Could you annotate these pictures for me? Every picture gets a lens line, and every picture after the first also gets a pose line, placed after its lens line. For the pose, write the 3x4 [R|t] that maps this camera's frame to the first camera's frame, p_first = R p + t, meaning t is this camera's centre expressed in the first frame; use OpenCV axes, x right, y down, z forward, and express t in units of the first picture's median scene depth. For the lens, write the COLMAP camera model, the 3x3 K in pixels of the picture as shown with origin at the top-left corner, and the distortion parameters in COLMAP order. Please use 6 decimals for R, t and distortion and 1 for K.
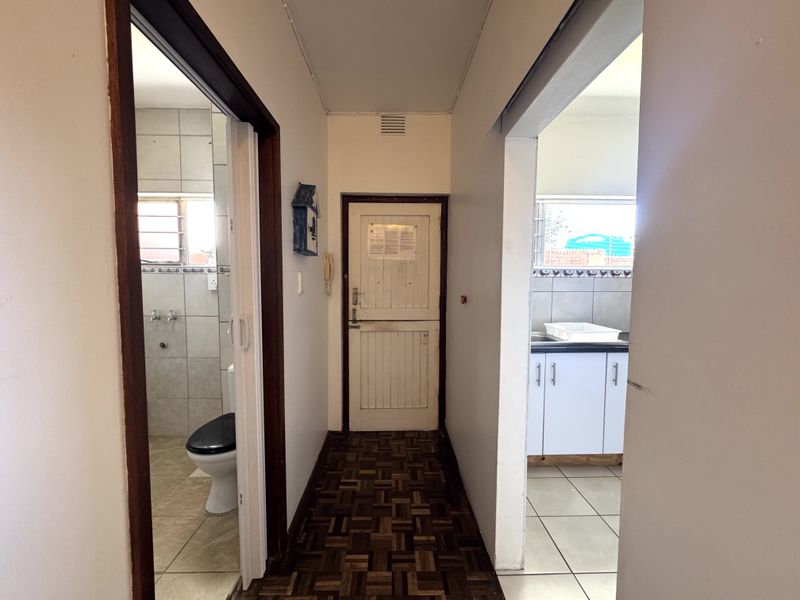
lens RADIAL K [[317.8, 0, 398.3], [0, 317.8, 302.5], [0, 0, 1]] dist [-0.006713, 0.000712]
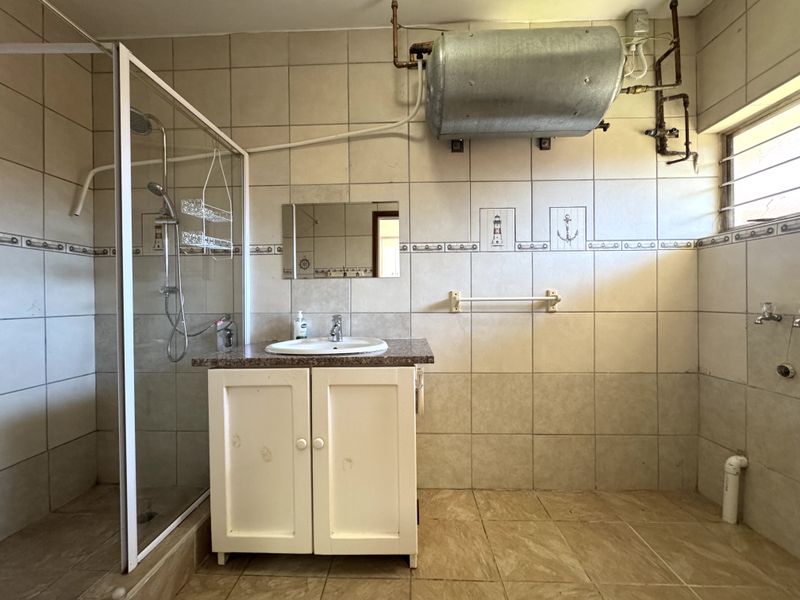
lens RADIAL K [[317.8, 0, 401.5], [0, 317.8, 301.1], [0, 0, 1]] dist [-0.006713, 0.000712]
pose [[-0.050873, -0.004299, -0.998696, -0.193745], [-0.058582, 0.998282, -0.001313, 0.057265], [0.996986, 0.058439, -0.051037, 0.391754]]
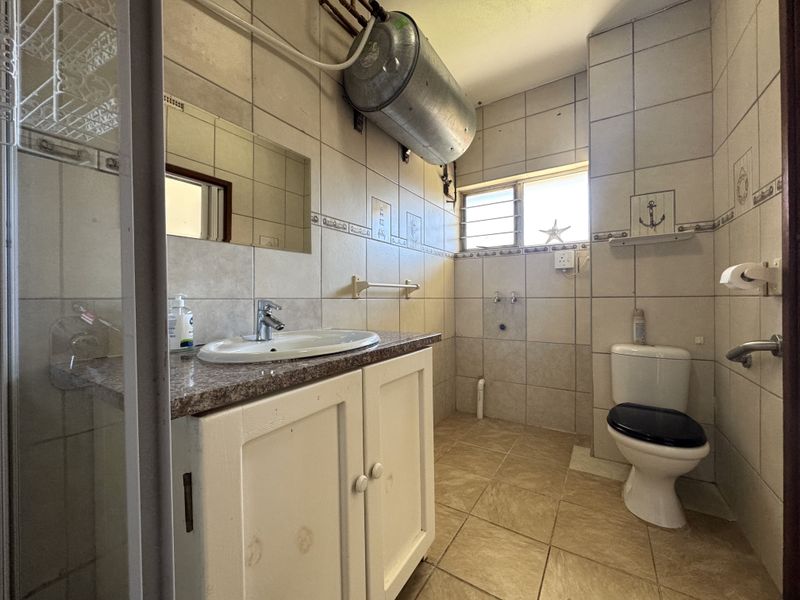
lens RADIAL K [[317.8, 0, 399.6], [0, 317.8, 299.9], [0, 0, 1]] dist [-0.006713, 0.000712]
pose [[0.831939, -0.015964, -0.554637, -0.453427], [-0.019616, 0.998115, -0.058153, 0.114216], [0.554520, 0.059259, 0.830058, -0.024136]]
